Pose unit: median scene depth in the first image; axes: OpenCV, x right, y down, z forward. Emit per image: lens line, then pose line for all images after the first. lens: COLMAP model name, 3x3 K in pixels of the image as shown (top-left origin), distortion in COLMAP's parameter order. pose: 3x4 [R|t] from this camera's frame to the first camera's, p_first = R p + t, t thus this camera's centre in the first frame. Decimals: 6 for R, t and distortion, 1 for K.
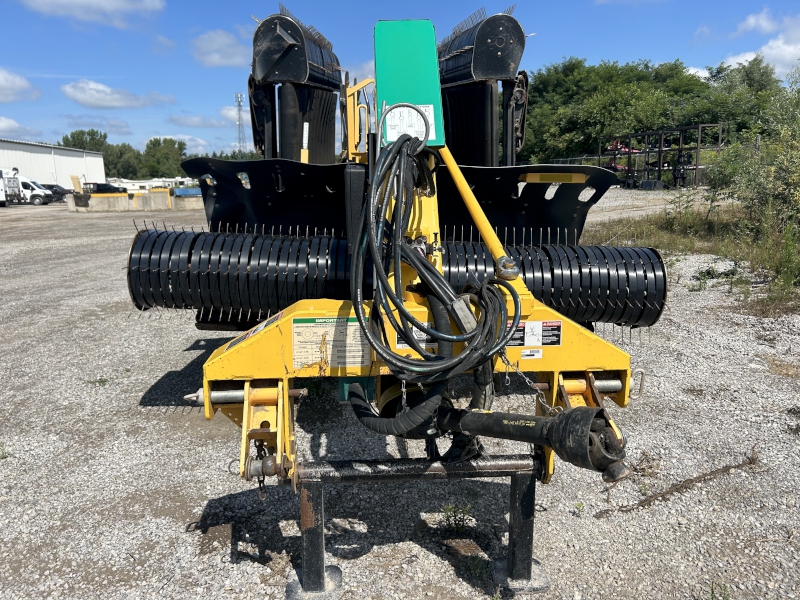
lens RADIAL K [[633.9, 0, 400.0], [0, 633.9, 300.0], [0, 0, 1]] dist [0.002465, -0.002709]
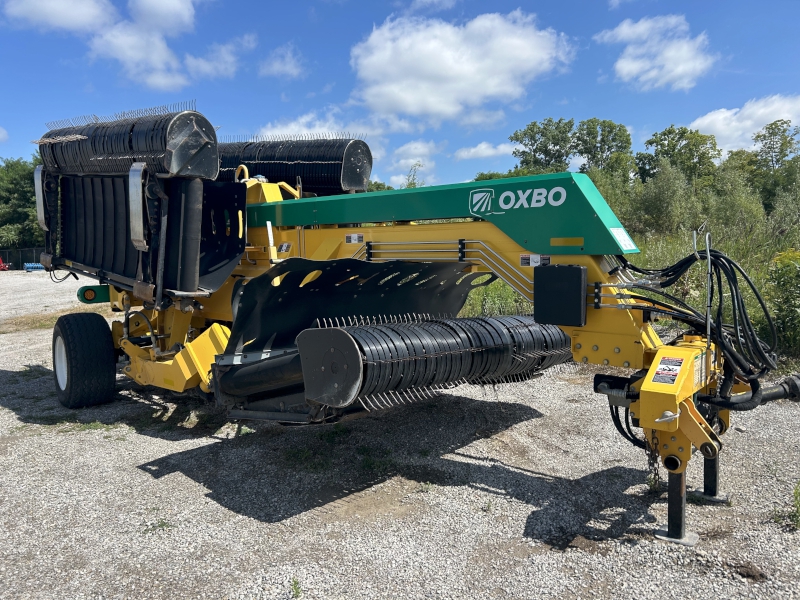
lens RADIAL K [[633.9, 0, 400.0], [0, 633.9, 300.0], [0, 0, 1]] dist [0.002465, -0.002709]
pose [[0.684596, -0.057067, 0.726685, -1.082070], [0.155910, 0.985323, -0.069502, -0.066572], [-0.712053, 0.160878, 0.683446, 0.225422]]
